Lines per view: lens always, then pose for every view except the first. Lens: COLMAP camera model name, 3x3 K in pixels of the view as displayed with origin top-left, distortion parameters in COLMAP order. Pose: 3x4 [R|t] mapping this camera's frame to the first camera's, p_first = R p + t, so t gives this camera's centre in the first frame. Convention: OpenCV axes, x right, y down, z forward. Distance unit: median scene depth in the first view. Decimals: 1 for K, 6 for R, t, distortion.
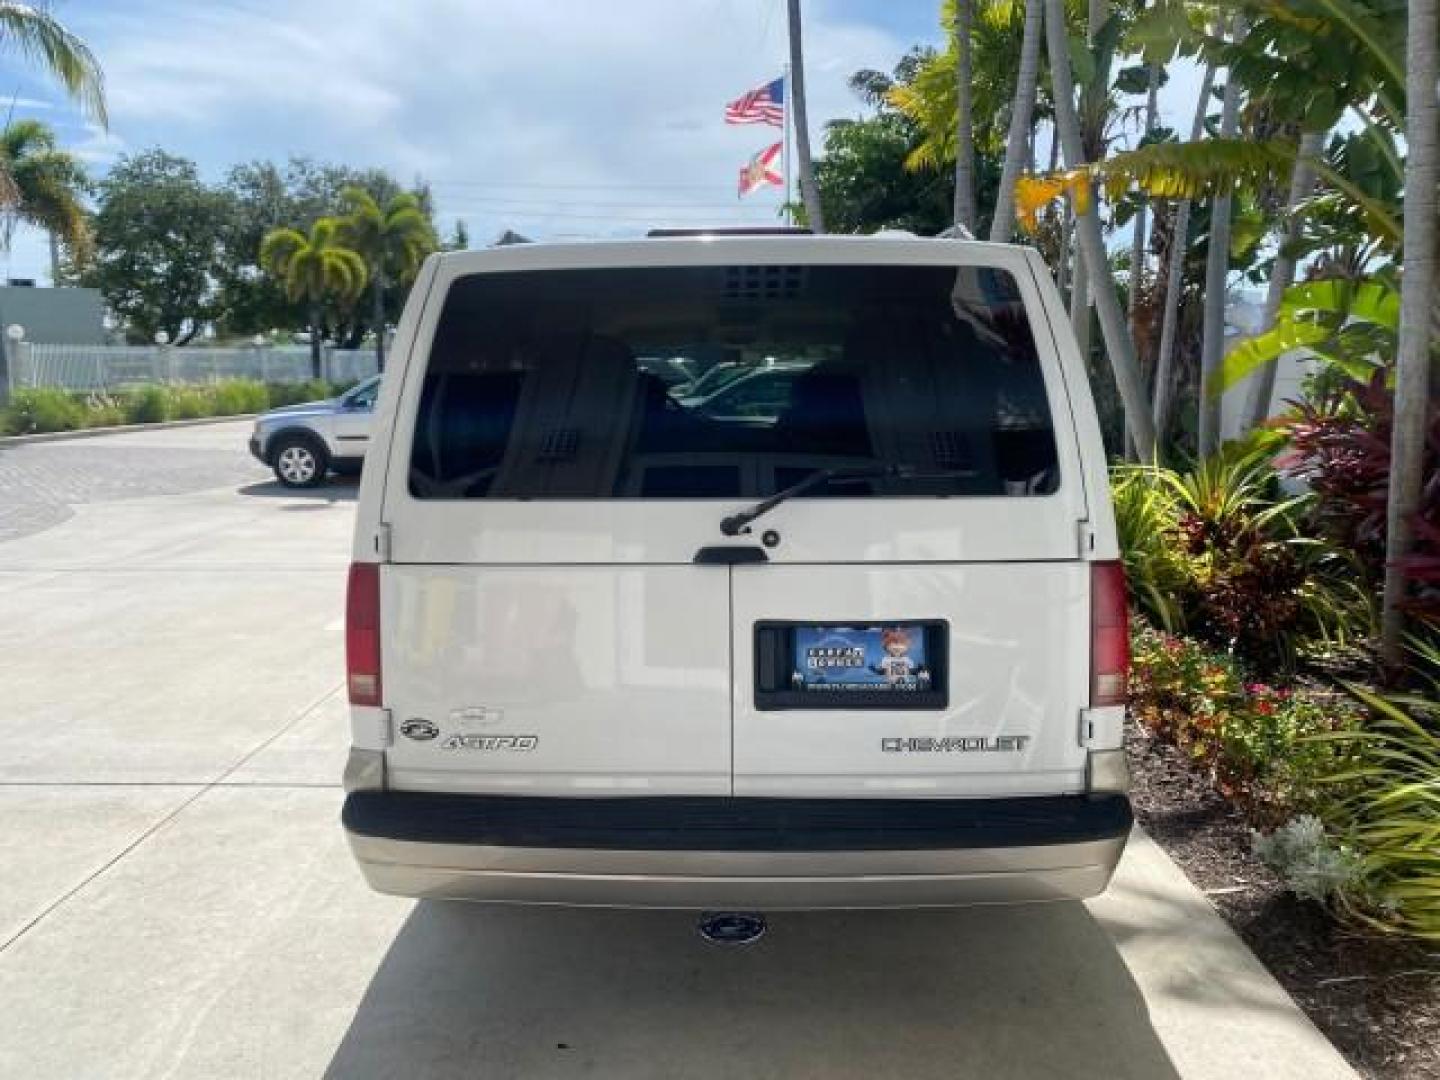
lens RADIAL K [[1091.5, 0, 715.7], [0, 1091.5, 531.8], [0, 0, 1]] dist [0.006342, -0.003705]
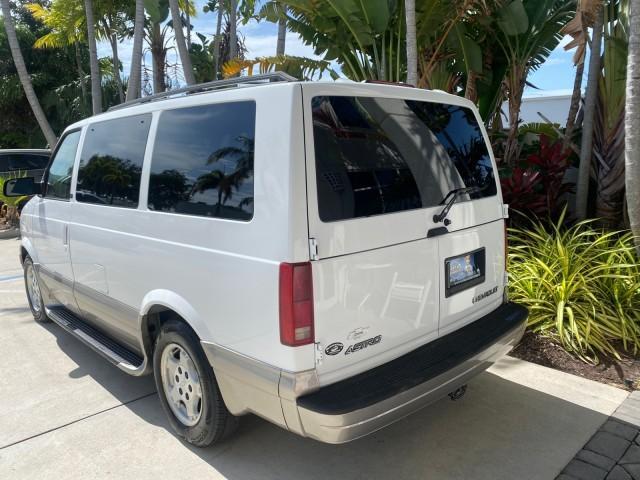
lens RADIAL K [[494.4, 0, 319.0], [0, 494.4, 236.9], [0, 0, 1]] dist [0.001927, -0.004533]
pose [[0.702950, -0.120035, 0.701037, -0.185463], [0.107865, 0.992247, 0.061738, -0.012134], [-0.703013, 0.032219, 0.710447, 0.096120]]
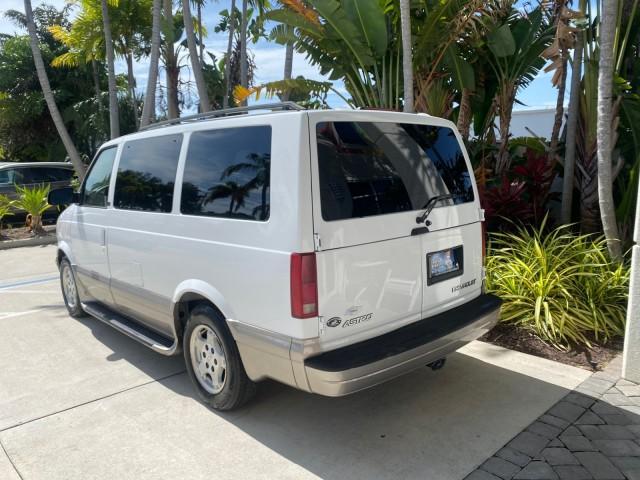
lens RADIAL K [[495.3, 0, 314.4], [0, 495.3, 239.8], [0, 0, 1]] dist [0.001817, -0.005985]
pose [[0.718444, -0.108705, 0.687038, -0.218551], [0.109682, 0.993061, 0.042429, -0.007965], [-0.686883, 0.044873, 0.725382, 0.061261]]
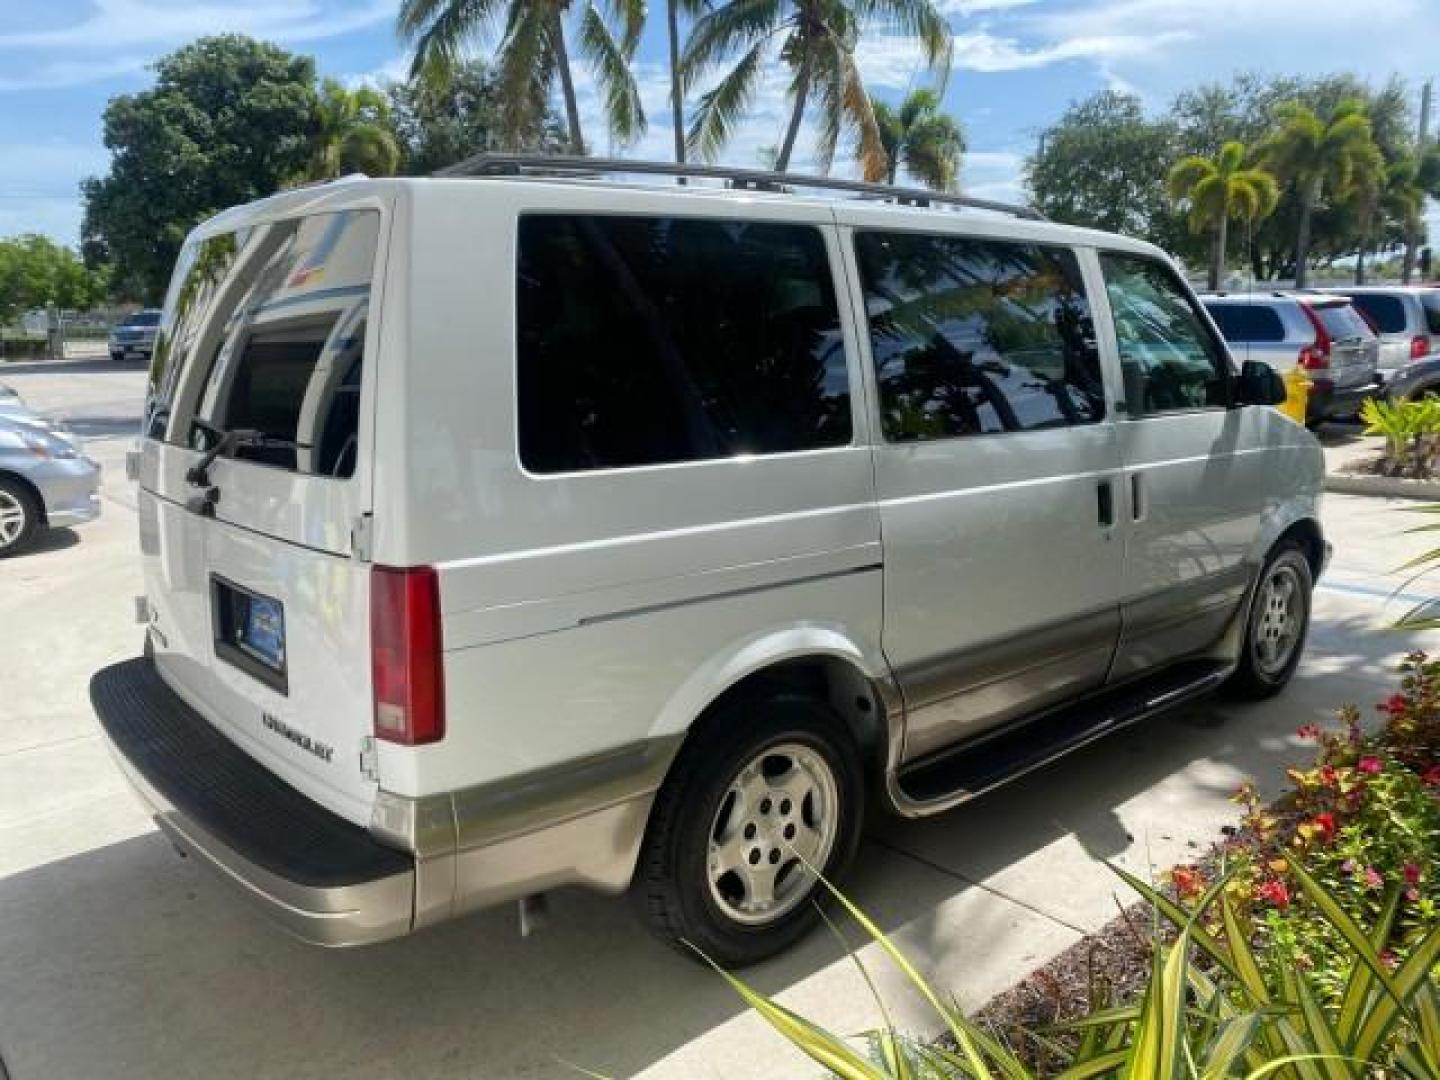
lens RADIAL K [[1105.9, 0, 721.1], [0, 1105.9, 531.1], [0, 0, 1]] dist [0.007610, -0.006434]
pose [[0.676792, 0.127785, -0.724999, 0.244328], [-0.087989, 0.991801, 0.092672, -0.021453], [0.730897, 0.001072, 0.682487, 0.134508]]
